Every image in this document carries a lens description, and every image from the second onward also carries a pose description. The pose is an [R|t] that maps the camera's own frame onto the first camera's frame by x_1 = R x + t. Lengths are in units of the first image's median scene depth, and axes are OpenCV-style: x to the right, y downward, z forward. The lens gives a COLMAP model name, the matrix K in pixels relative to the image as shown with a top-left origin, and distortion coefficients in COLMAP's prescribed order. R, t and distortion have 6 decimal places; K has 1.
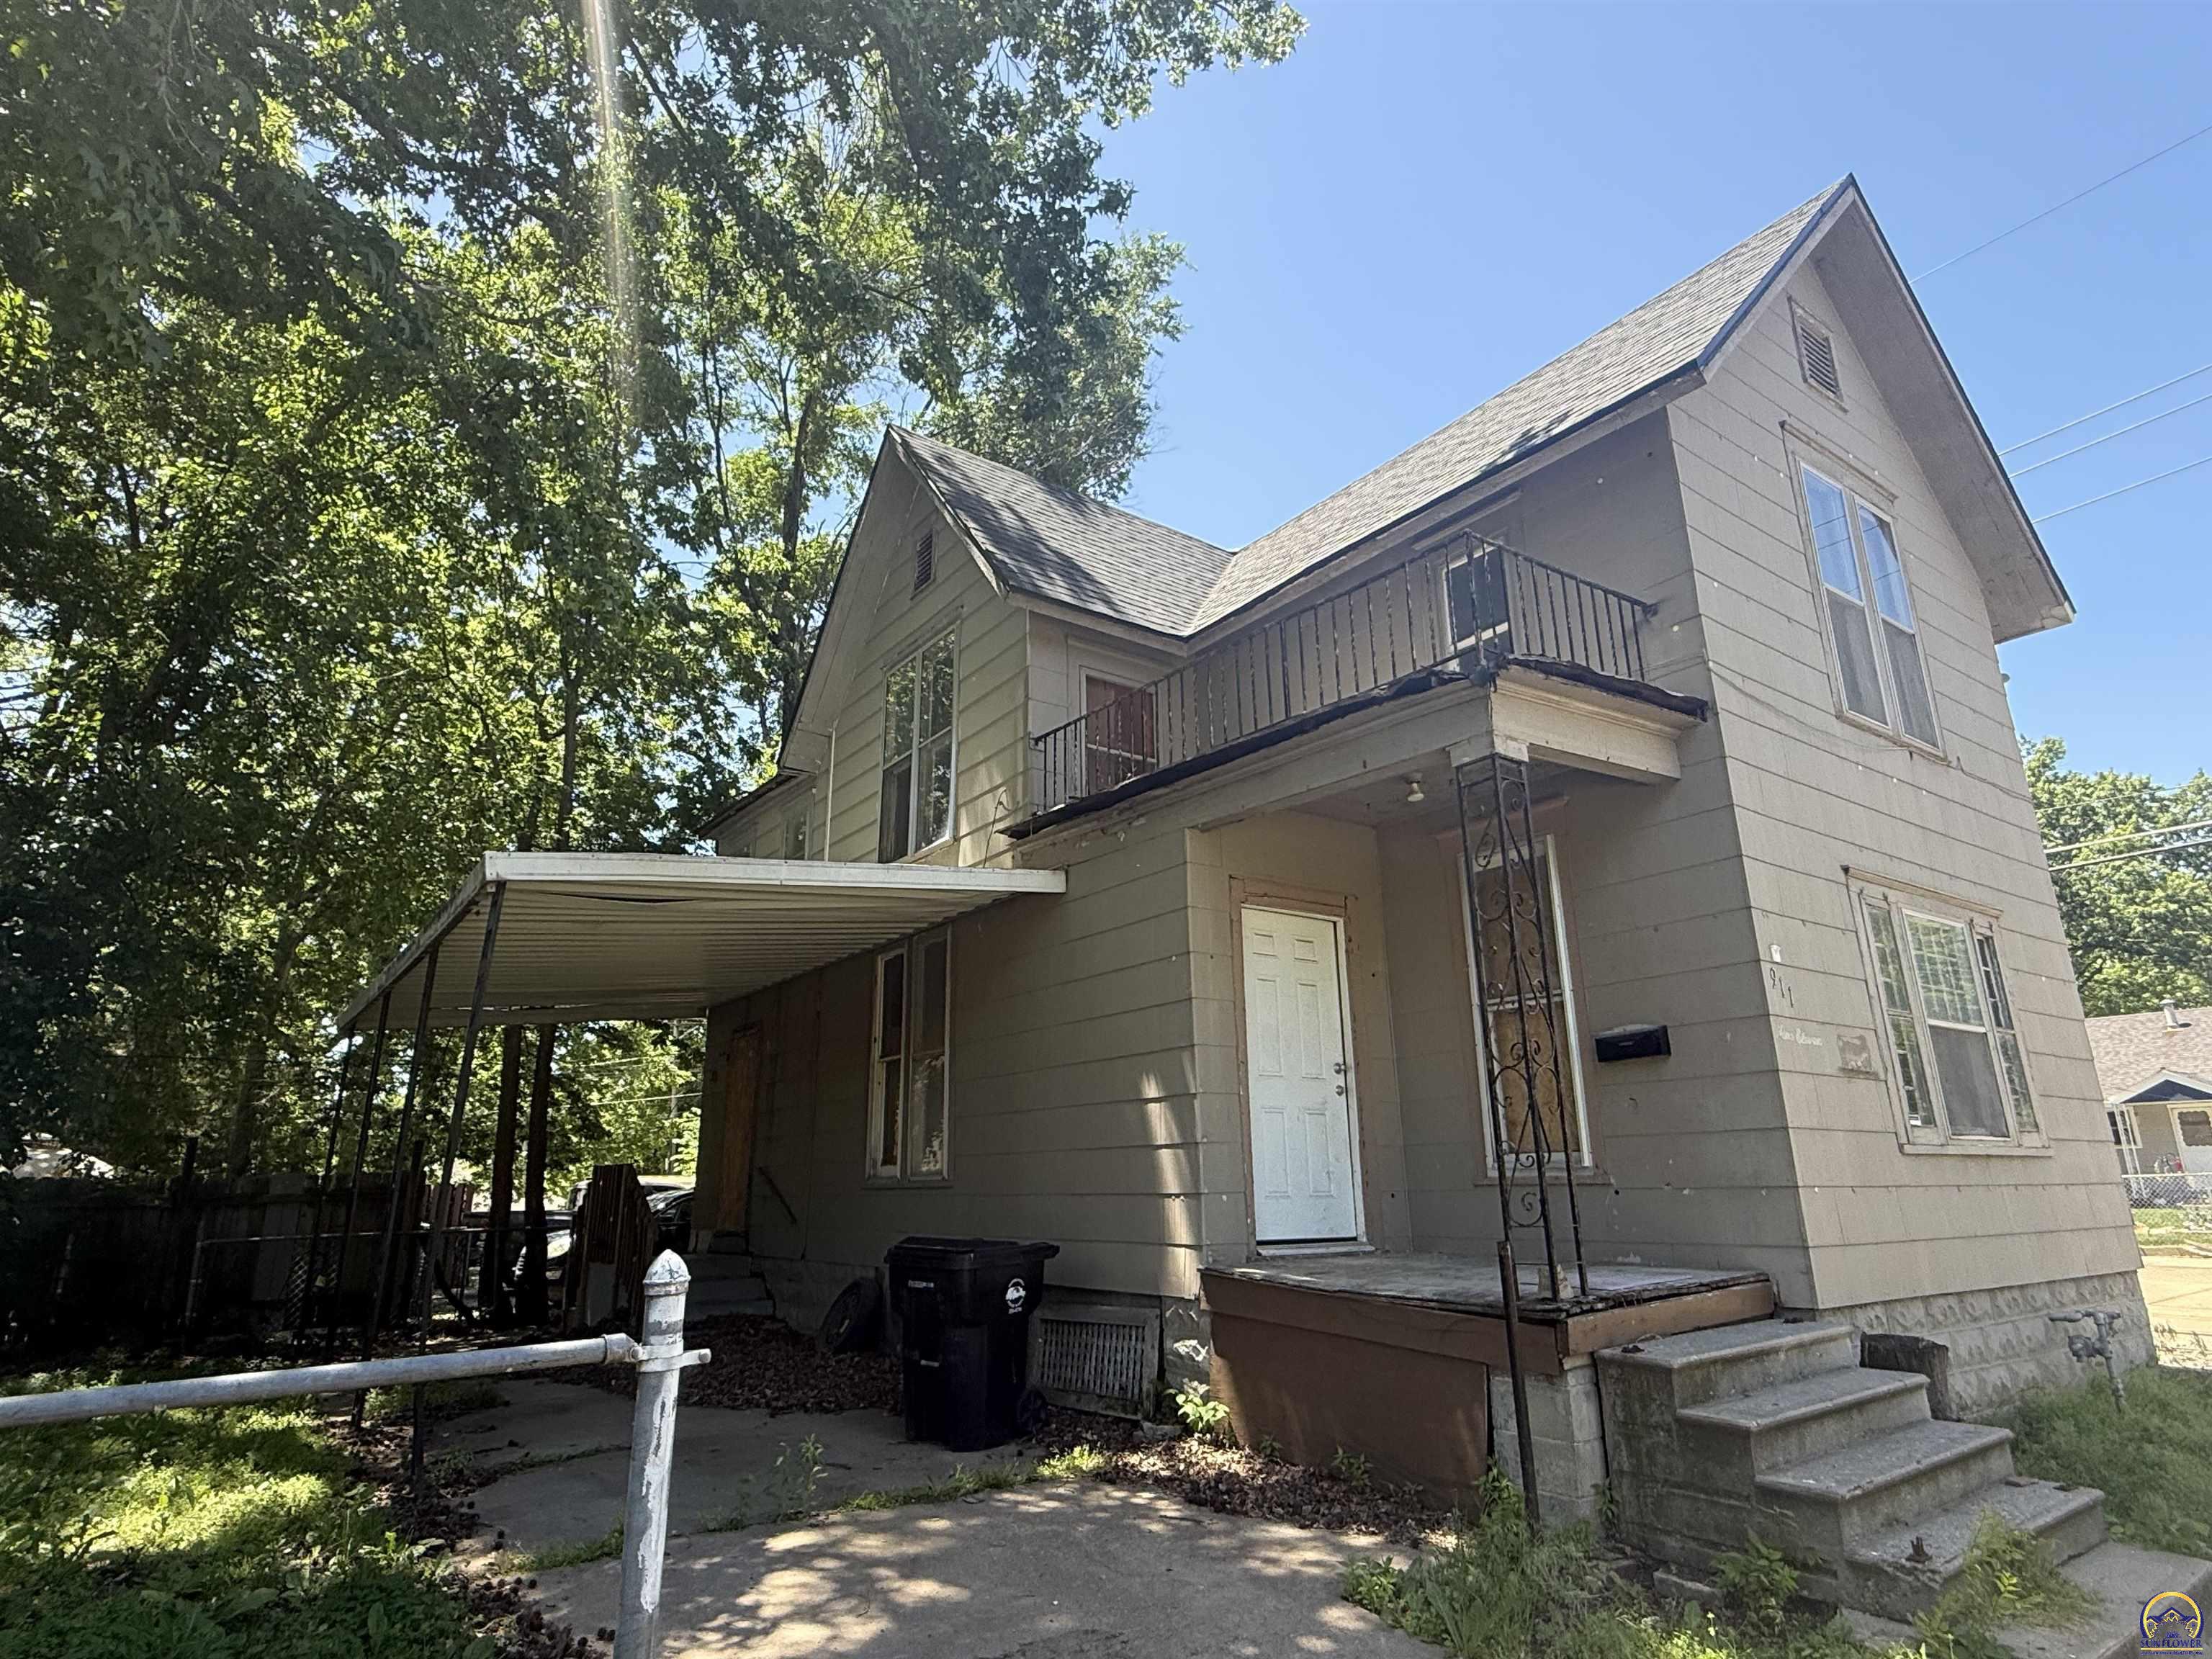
lens RADIAL K [[1205.3, 0, 1103.3], [0, 1205.3, 821.6], [0, 0, 1]] dist [-0.003194, -0.000119]
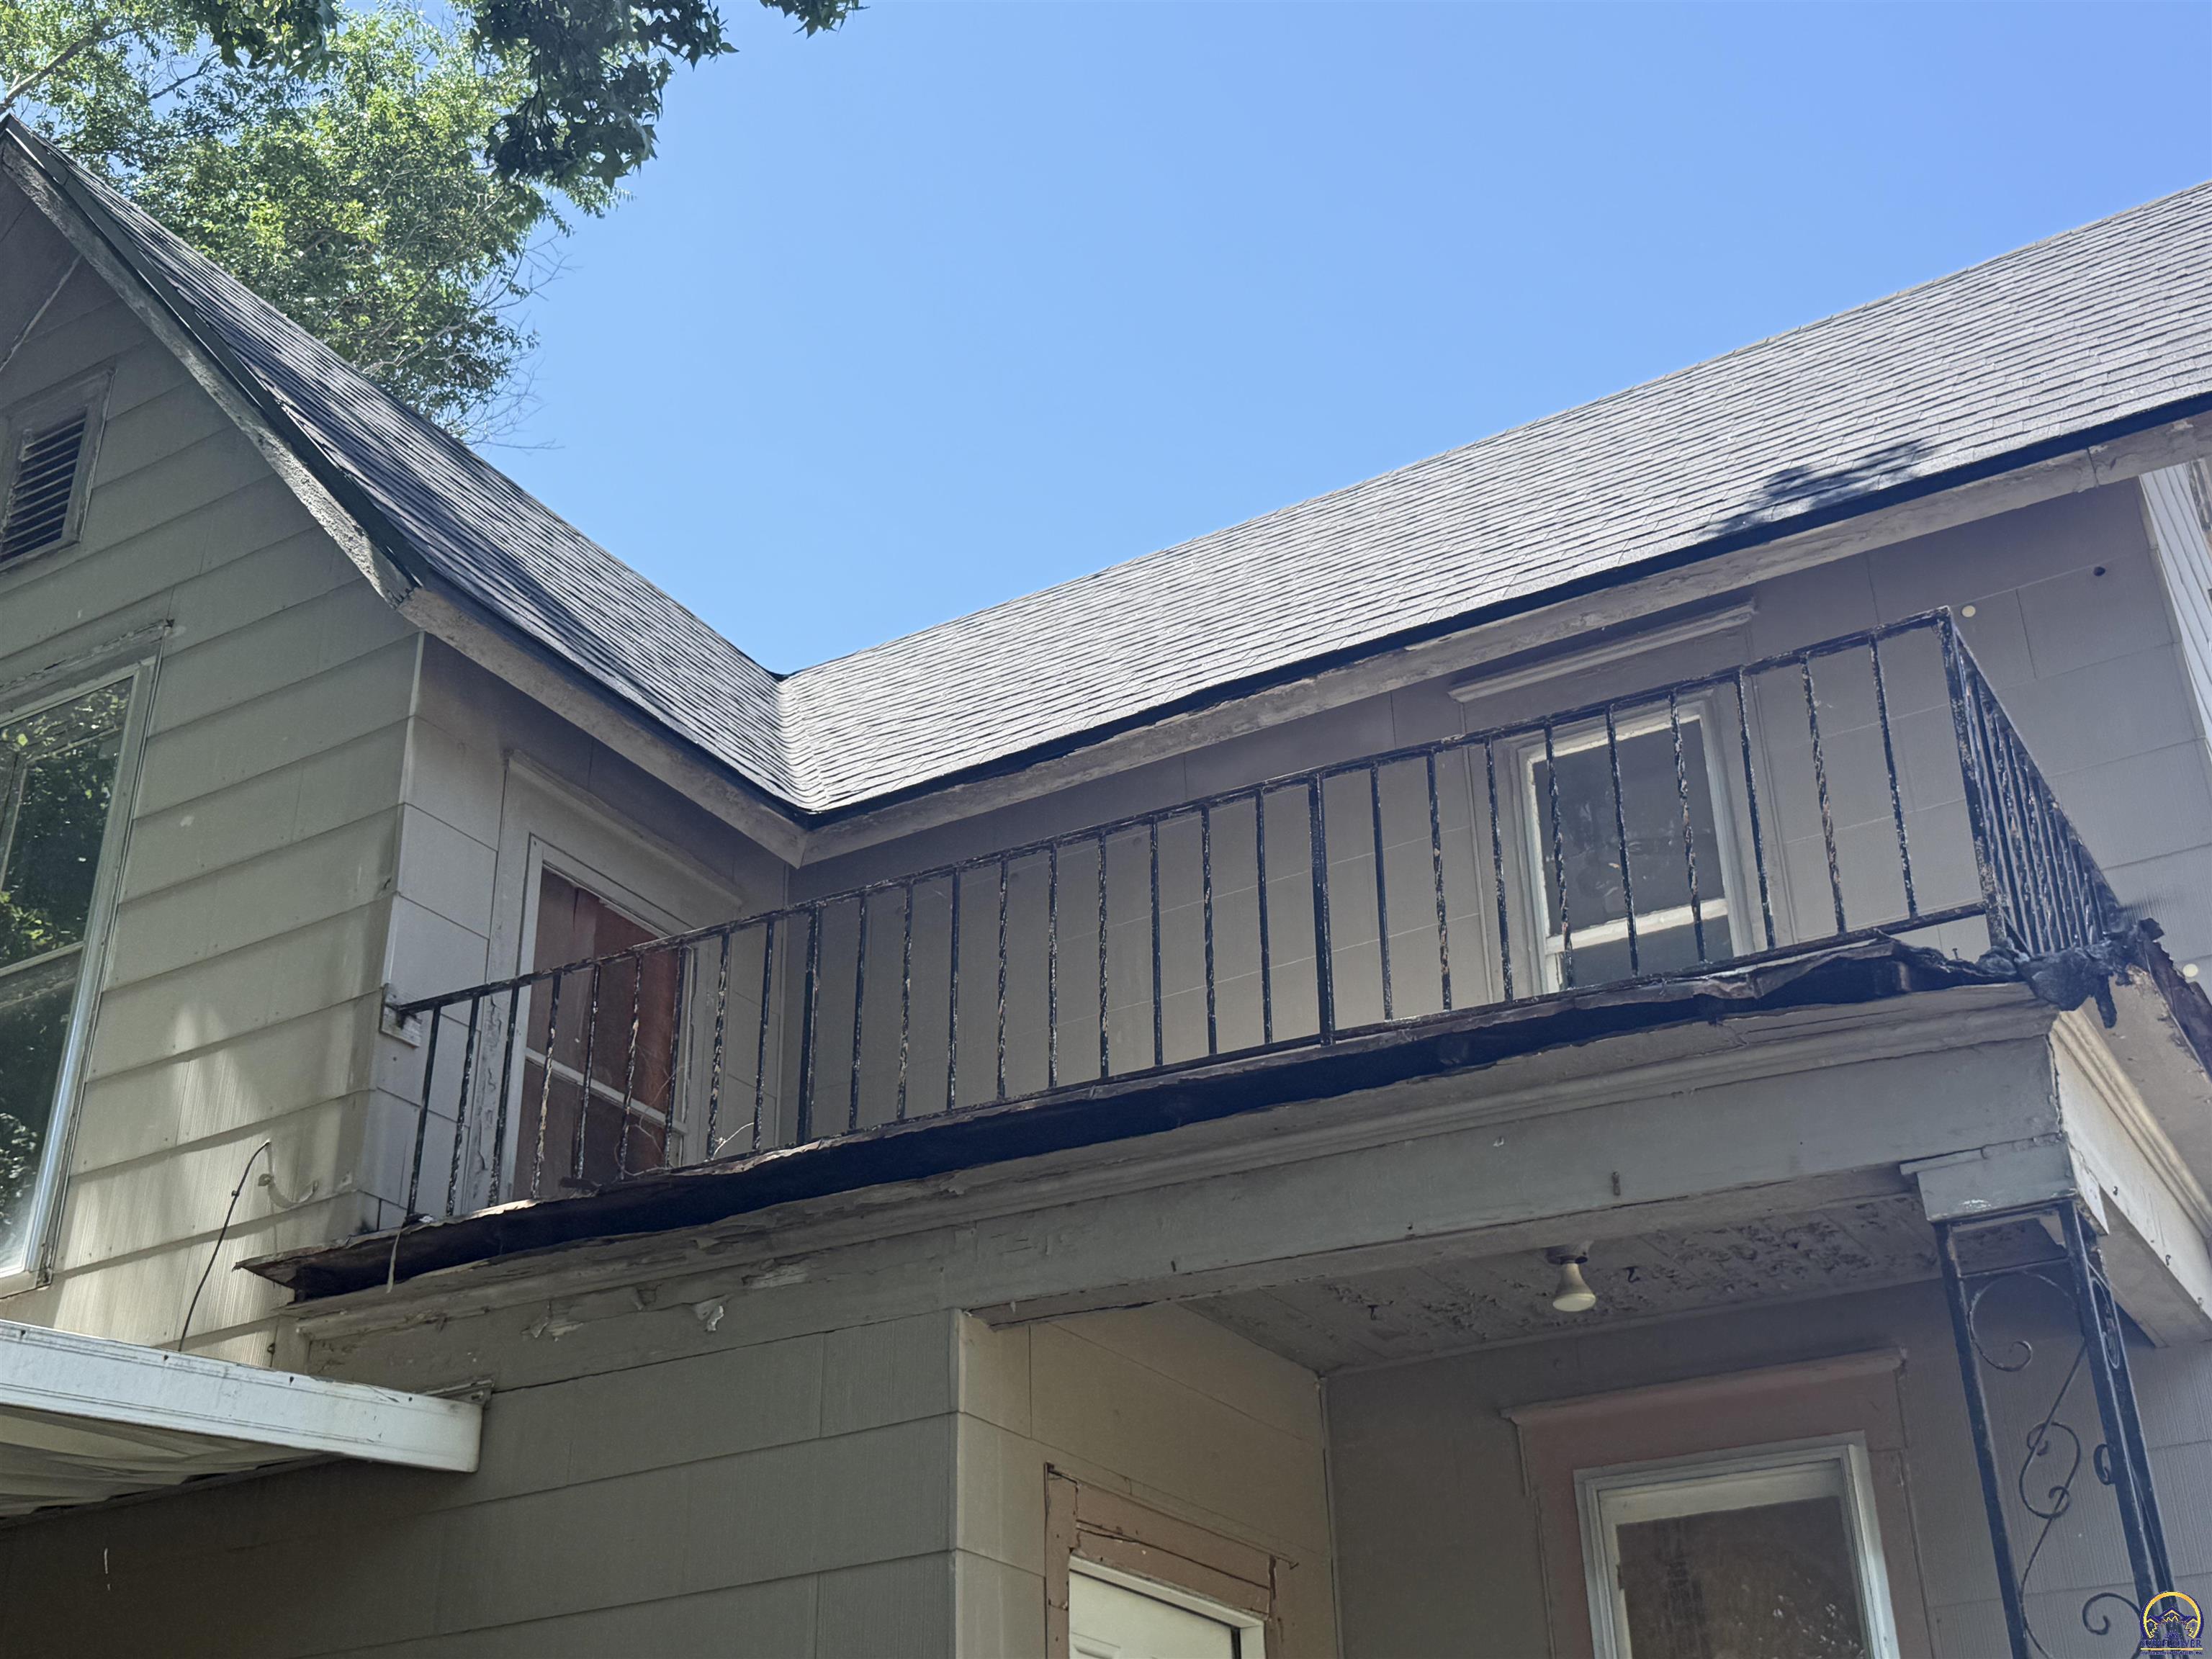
lens RADIAL K [[2596.3, 0, 1107.9], [0, 2596.3, 836.1], [0, 0, 1]] dist [0.073077, 0.000000]
pose [[0.917003, 0.187235, 0.352204, -0.150614], [-0.111940, 0.968299, -0.223307, 0.029987], [-0.382850, 0.165348, 0.908893, 0.241954]]
